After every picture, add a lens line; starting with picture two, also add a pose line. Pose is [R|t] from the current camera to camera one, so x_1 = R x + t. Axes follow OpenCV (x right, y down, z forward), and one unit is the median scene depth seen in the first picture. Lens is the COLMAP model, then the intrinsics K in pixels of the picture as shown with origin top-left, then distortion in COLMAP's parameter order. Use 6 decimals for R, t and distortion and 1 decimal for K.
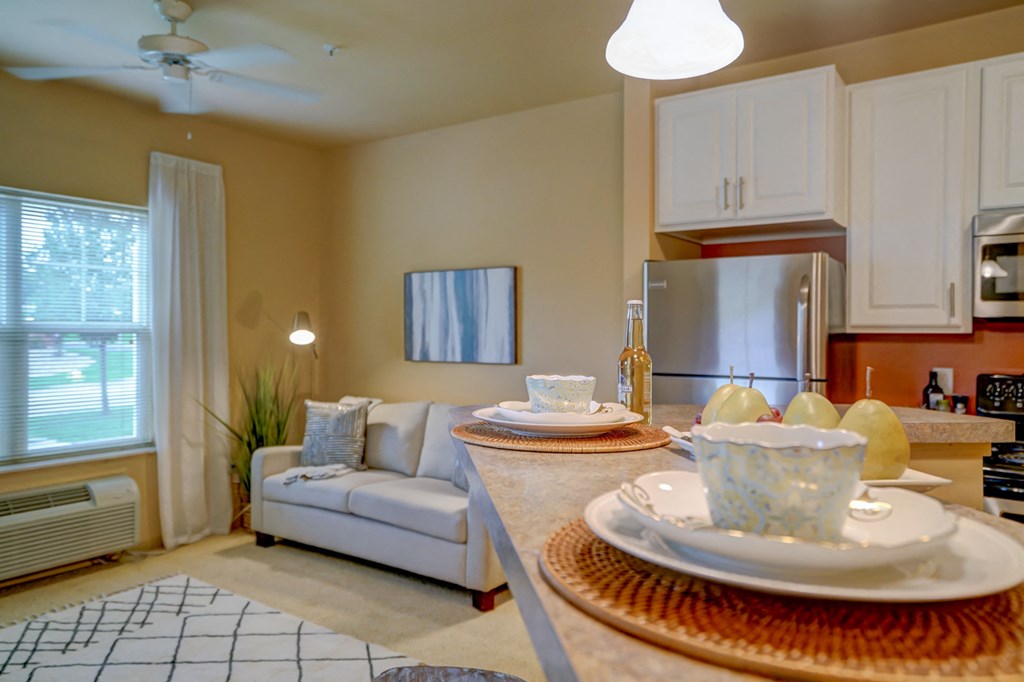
lens RADIAL K [[721.0, 0, 506.4], [0, 721.0, 334.3], [0, 0, 1]] dist [-0.000578, 0.046614]
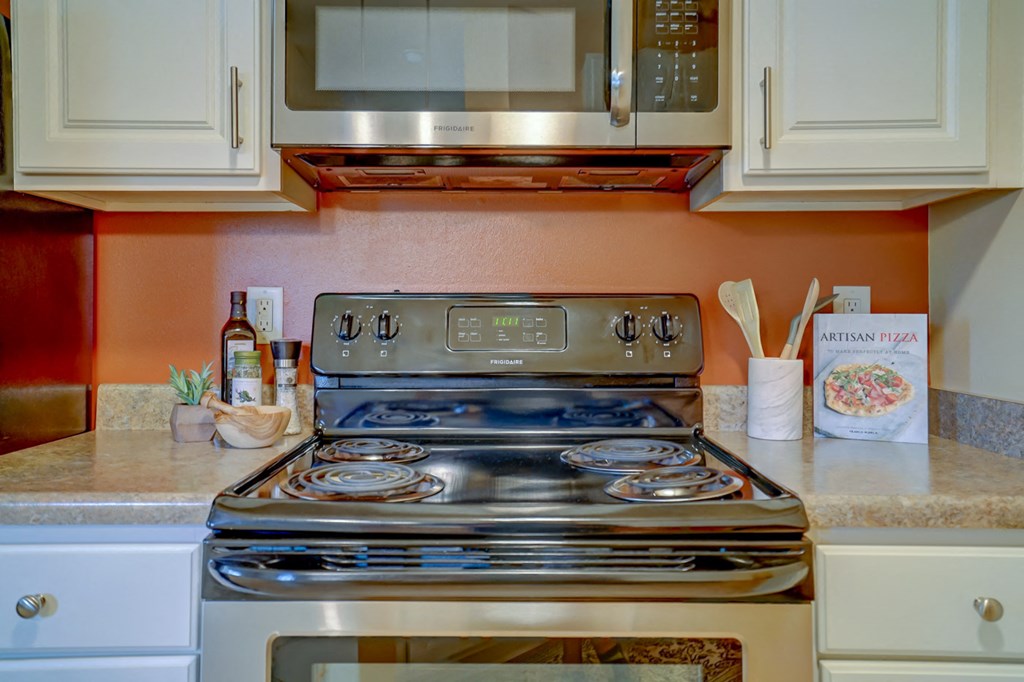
lens RADIAL K [[824.1, 0, 514.6], [0, 824.1, 307.1], [0, 0, 1]] dist [0.036345, 0.005692]
pose [[0.812070, -0.004878, 0.583539, 0.310332], [0.009797, 0.999938, -0.005275, 0.047932], [-0.583478, 0.010001, 0.812068, 0.345099]]
